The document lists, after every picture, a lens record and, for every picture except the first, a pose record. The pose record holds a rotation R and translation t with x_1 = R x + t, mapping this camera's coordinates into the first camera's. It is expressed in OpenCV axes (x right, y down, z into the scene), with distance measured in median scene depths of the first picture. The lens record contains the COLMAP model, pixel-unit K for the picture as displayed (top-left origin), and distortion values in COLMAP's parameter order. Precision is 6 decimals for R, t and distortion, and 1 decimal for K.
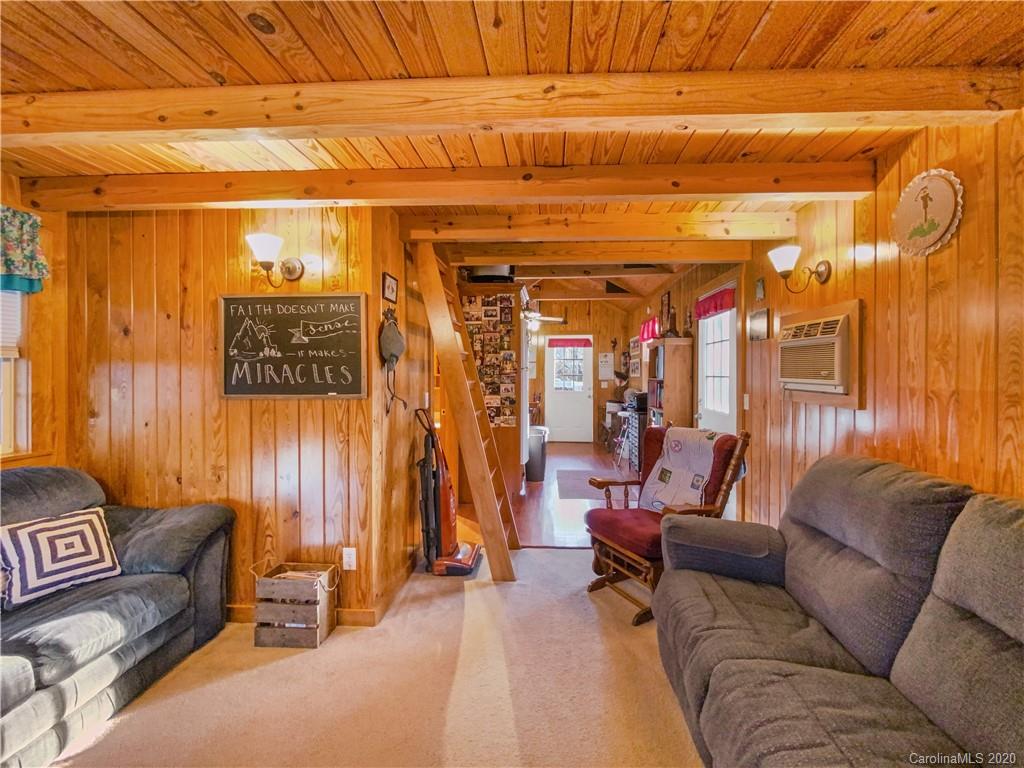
lens RADIAL K [[442.8, 0, 537.5], [0, 442.8, 378.4], [0, 0, 1]] dist [-0.001748, -0.004233]
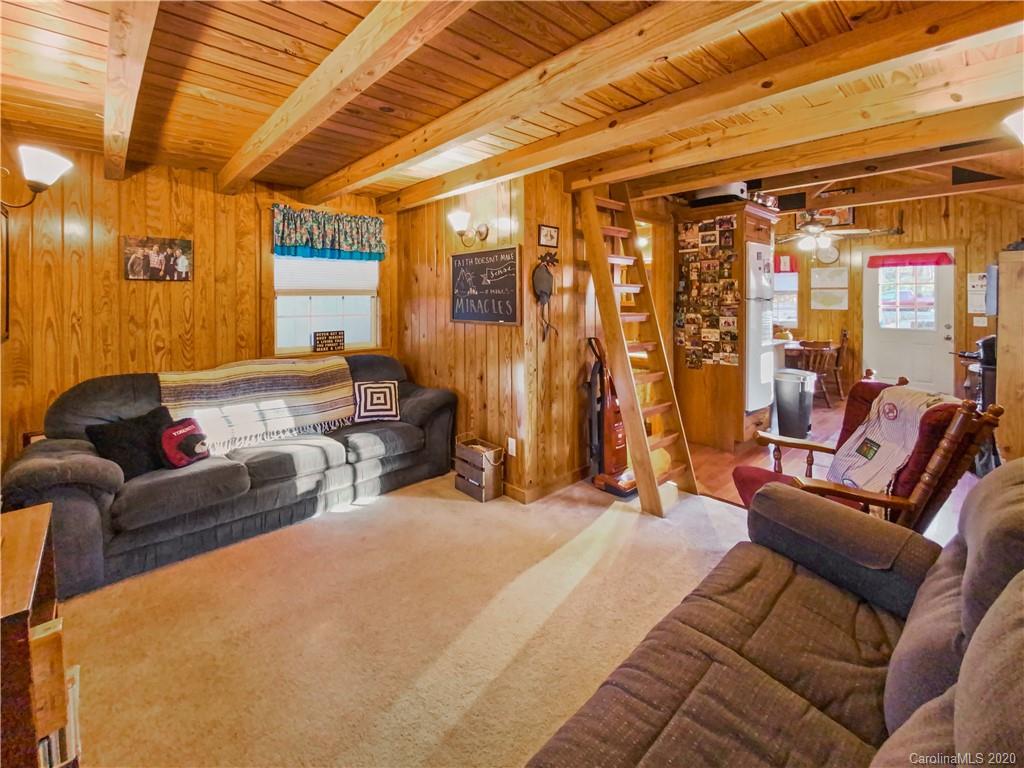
lens RADIAL K [[442.8, 0, 470.6], [0, 442.8, 312.1], [0, 0, 1]] dist [-0.001748, -0.004233]
pose [[0.674652, 0.021405, -0.737826, 0.446076], [-0.008875, 0.999742, 0.020888, -0.019891], [0.738083, -0.007544, 0.674668, 0.024732]]
